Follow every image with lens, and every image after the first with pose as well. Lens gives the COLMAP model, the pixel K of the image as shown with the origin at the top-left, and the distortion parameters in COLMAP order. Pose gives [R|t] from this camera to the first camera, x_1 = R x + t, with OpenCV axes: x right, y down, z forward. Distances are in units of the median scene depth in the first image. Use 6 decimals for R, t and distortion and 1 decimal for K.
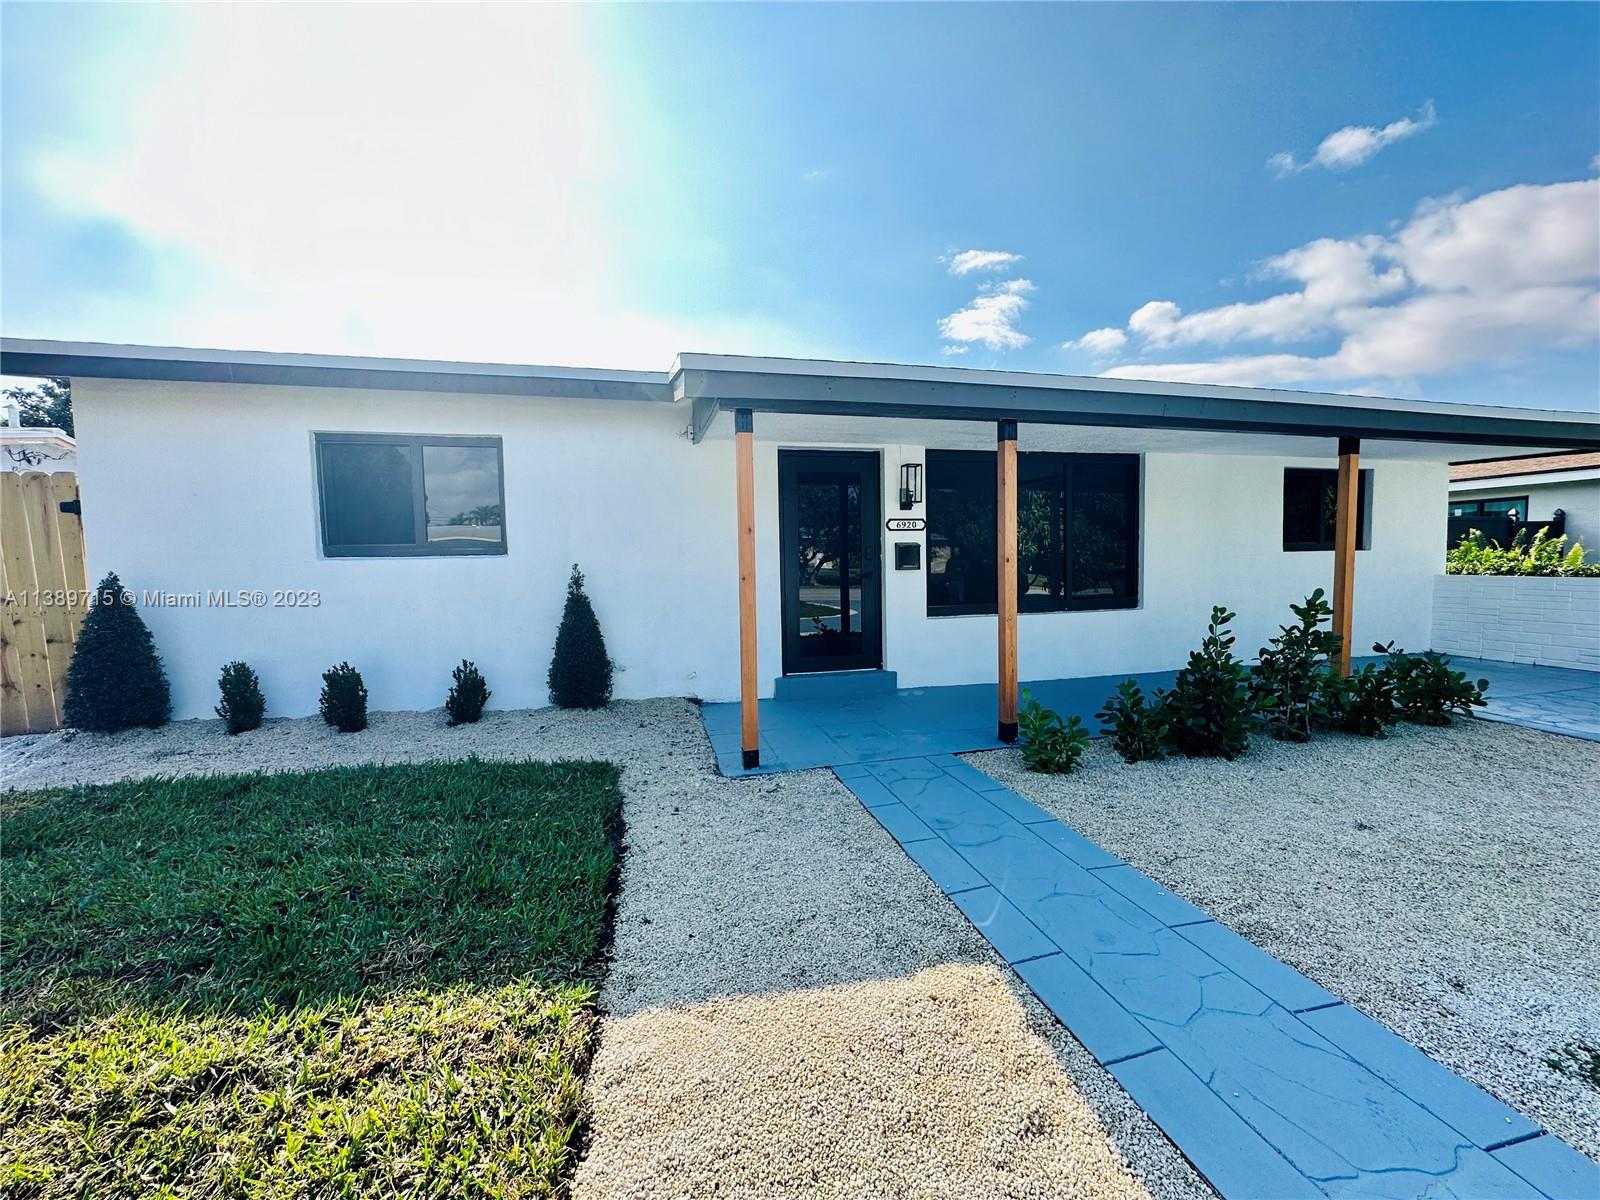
lens RADIAL K [[643.6, 0, 815.9], [0, 643.6, 612.1], [0, 0, 1]] dist [-0.001361, 0.000220]
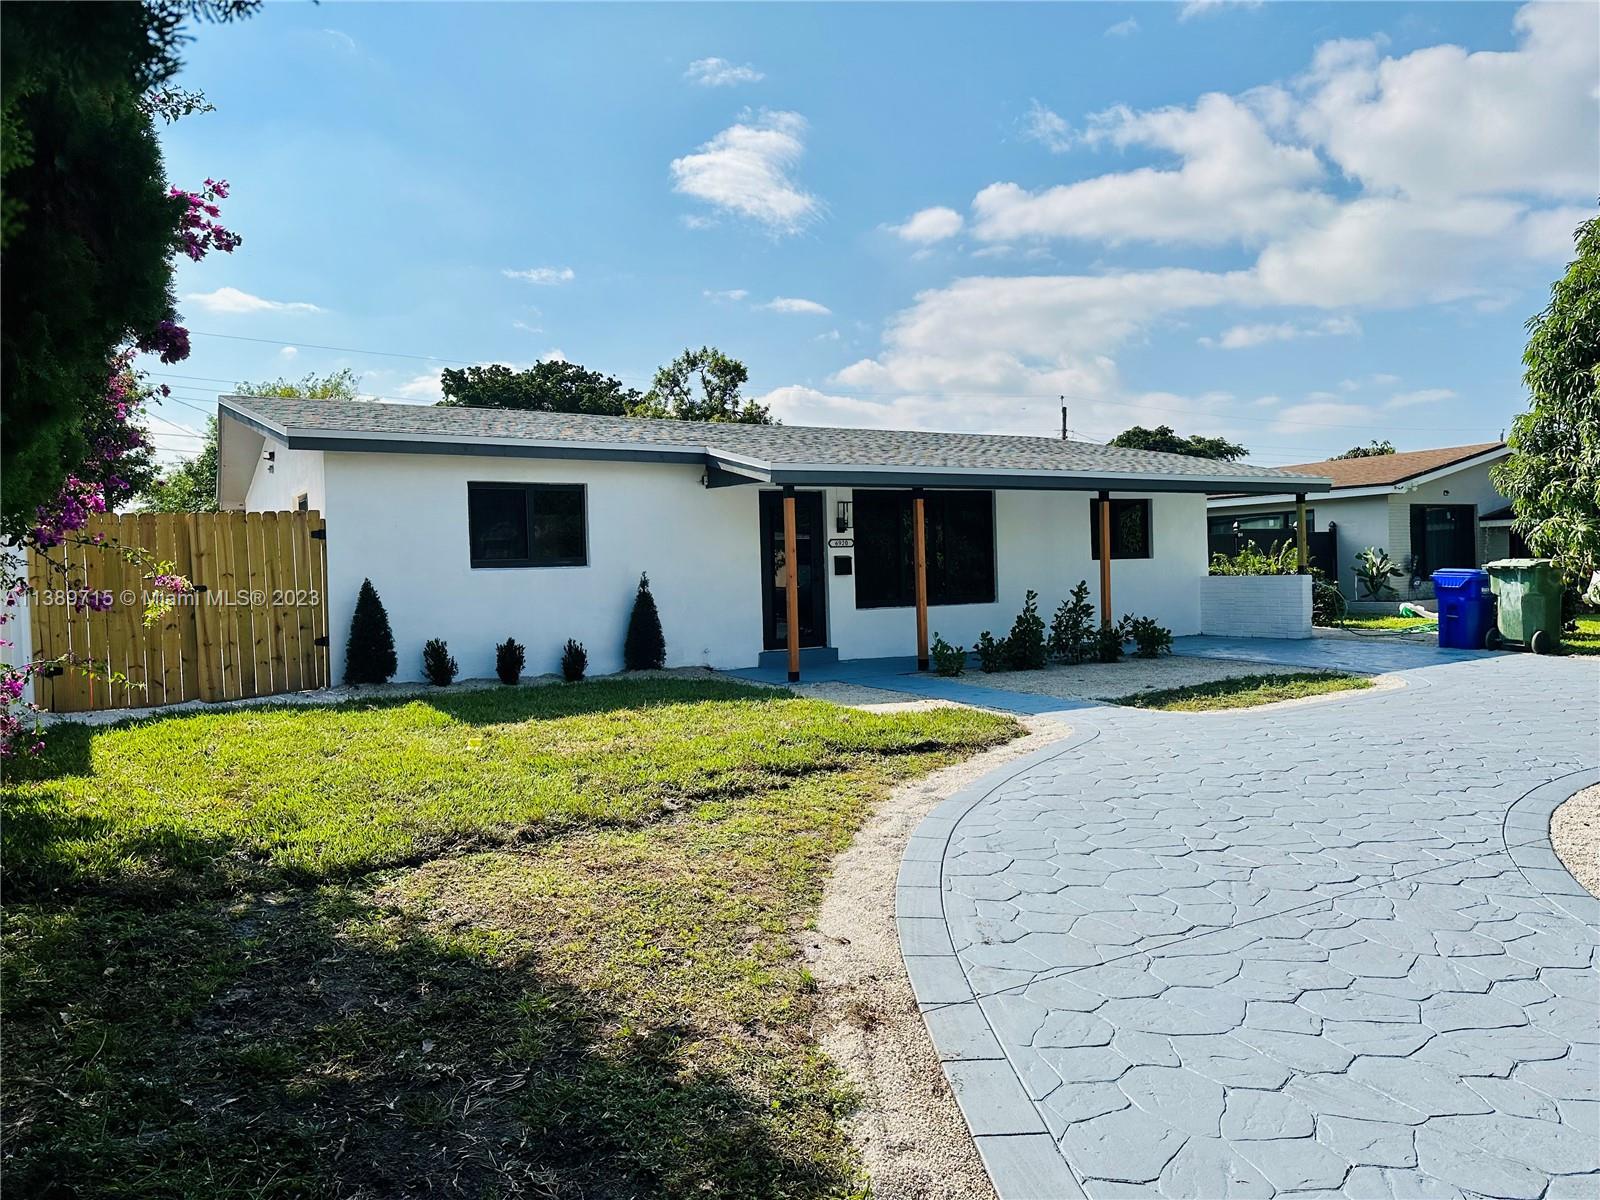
lens RADIAL K [[1123.2, 0, 809.3], [0, 1123.2, 598.8], [0, 0, 1]] dist [0.059452, -0.002676]
pose [[0.956451, -0.014876, 0.291515, -0.647781], [0.031577, 0.998113, -0.052667, 0.114042], [-0.290181, 0.059579, 0.955115, -1.327831]]
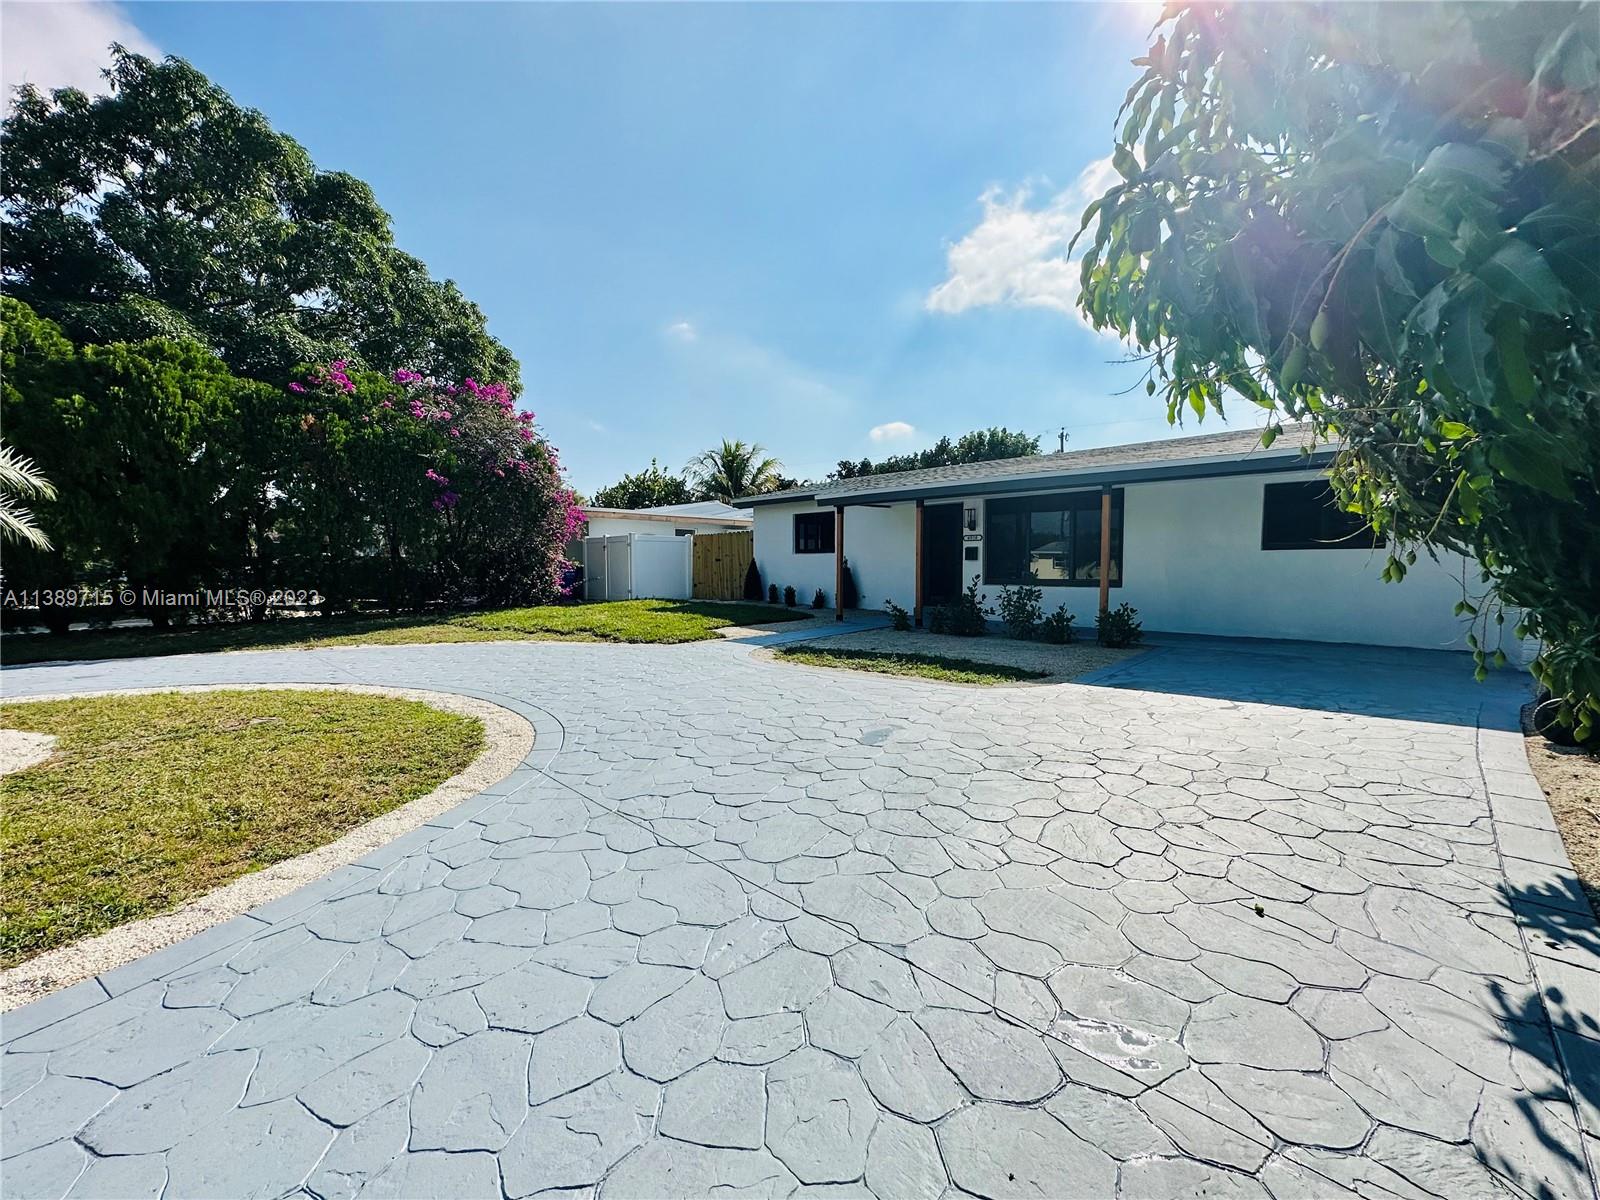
lens RADIAL K [[643.6, 0, 801.1], [0, 643.6, 588.4], [0, 0, 1]] dist [-0.001361, 0.000220]
pose [[0.525633, 0.049001, -0.849299, 1.605242], [-0.071201, 0.997371, 0.013478, 0.037215], [0.847726, 0.053387, 0.527740, -0.540863]]
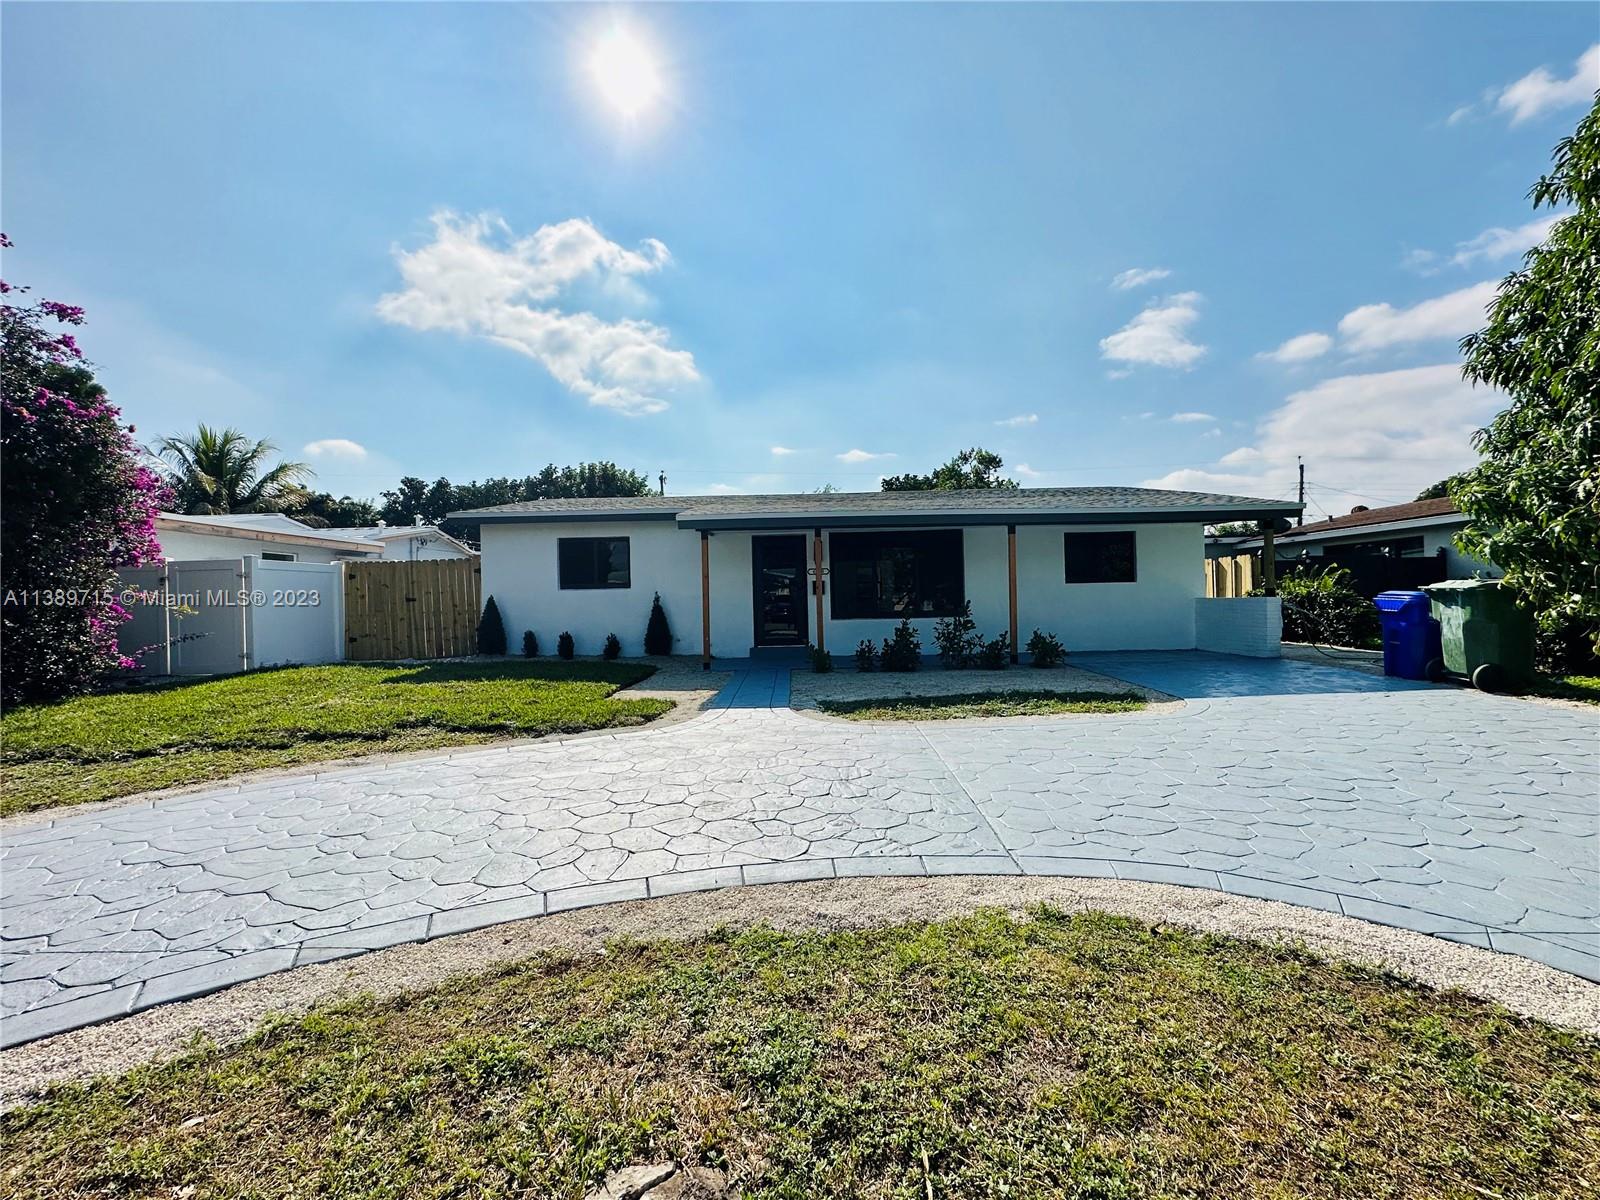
lens RADIAL K [[643.6, 0, 797.7], [0, 643.6, 598.6], [0, 0, 1]] dist [-0.001361, 0.000220]
pose [[0.968317, -0.002204, -0.249715, 0.570309], [-0.016061, 0.997341, -0.071080, 0.088201], [0.249208, 0.072838, 0.965707, -0.913962]]
